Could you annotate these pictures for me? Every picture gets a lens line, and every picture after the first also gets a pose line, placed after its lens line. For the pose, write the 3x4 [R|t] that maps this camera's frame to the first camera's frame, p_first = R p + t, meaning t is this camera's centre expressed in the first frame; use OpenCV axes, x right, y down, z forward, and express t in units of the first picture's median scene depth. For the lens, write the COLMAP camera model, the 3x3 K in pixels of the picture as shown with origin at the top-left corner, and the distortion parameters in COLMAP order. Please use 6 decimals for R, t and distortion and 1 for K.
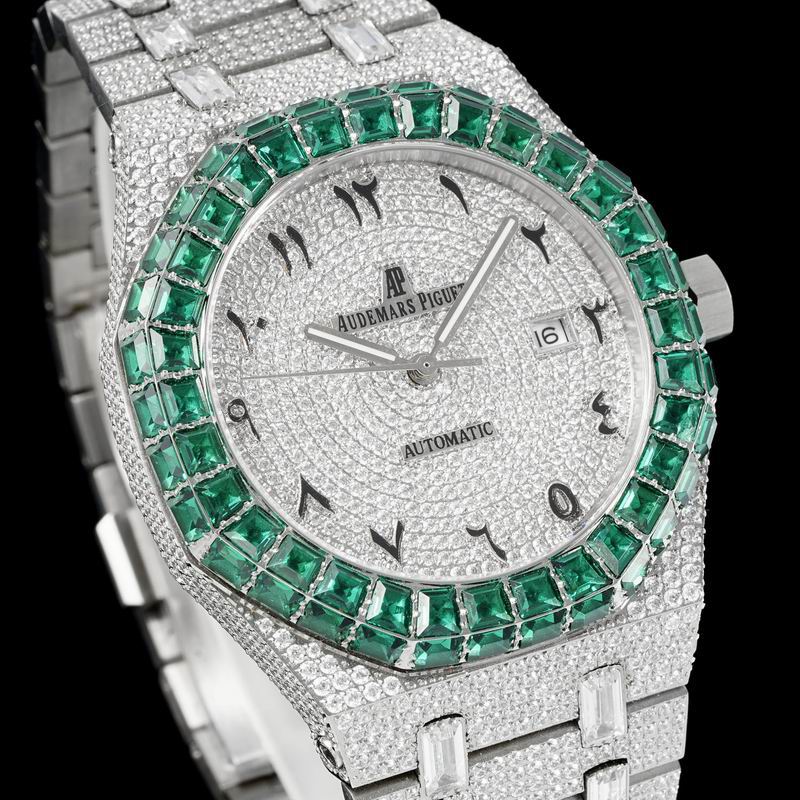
lens RADIAL K [[4871.1, 0, 398.9], [0, 4871.1, 403.0], [0, 0, 1]] dist [0.626769, 0.000000]
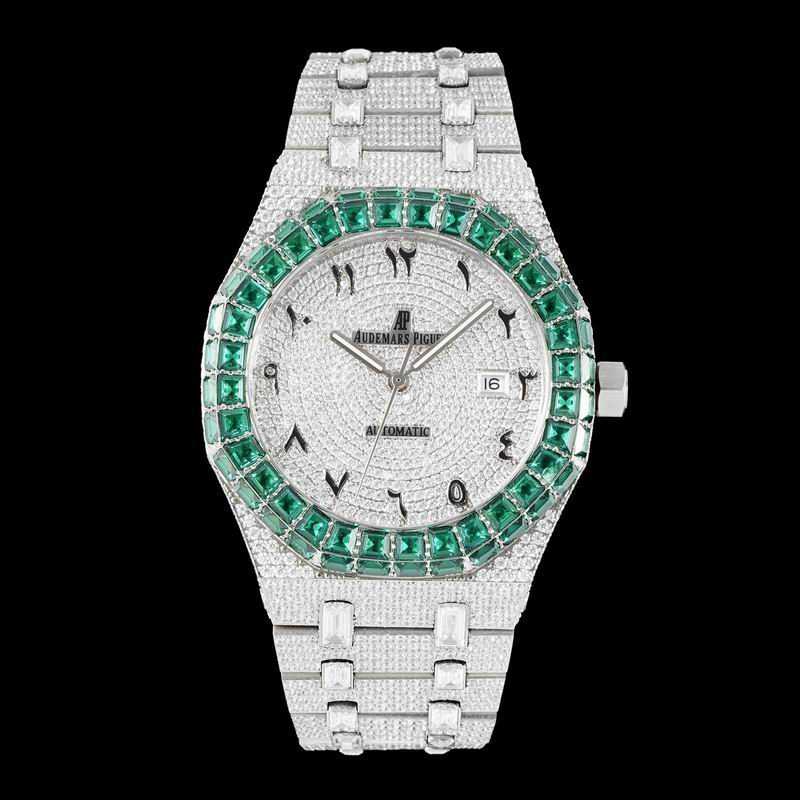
lens RADIAL K [[4871.1, 0, 401.6], [0, 4871.1, 397.5], [0, 0, 1]] dist [0.626769, 0.000000]
pose [[0.909833, 0.319545, -0.264755, 0.409515], [-0.284870, 0.944872, 0.161450, -0.247611], [0.301750, -0.071472, 0.950704, -0.448109]]
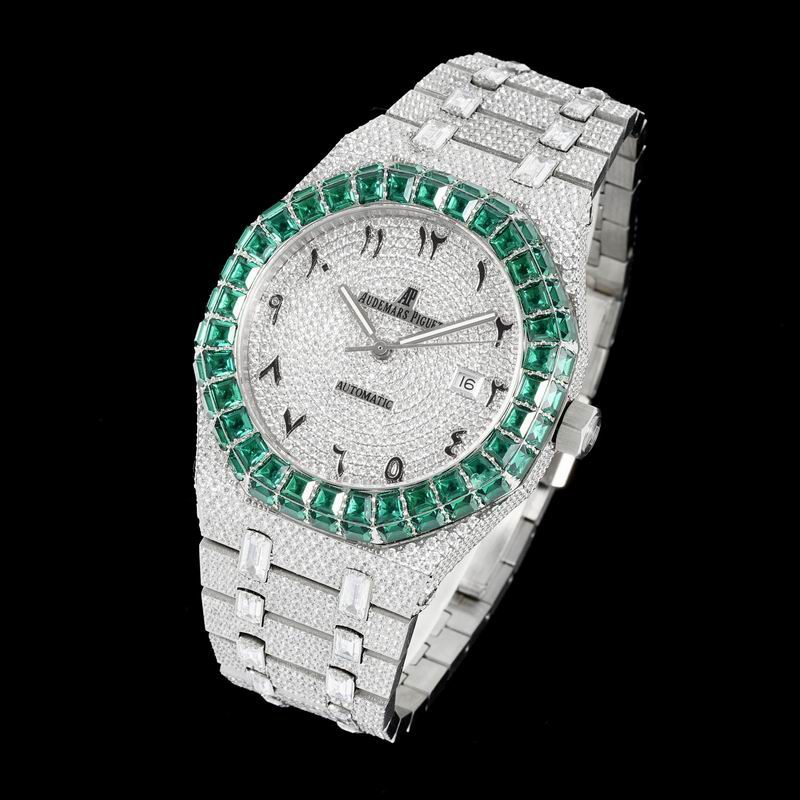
lens RADIAL K [[4871.1, 0, 399.1], [0, 4871.1, 403.0], [0, 0, 1]] dist [0.626769, 0.000000]
pose [[0.645625, 0.568133, -0.510288, 0.815779], [-0.542554, 0.811498, 0.217039, -0.335332], [0.537405, 0.136733, 0.832166, -0.300178]]
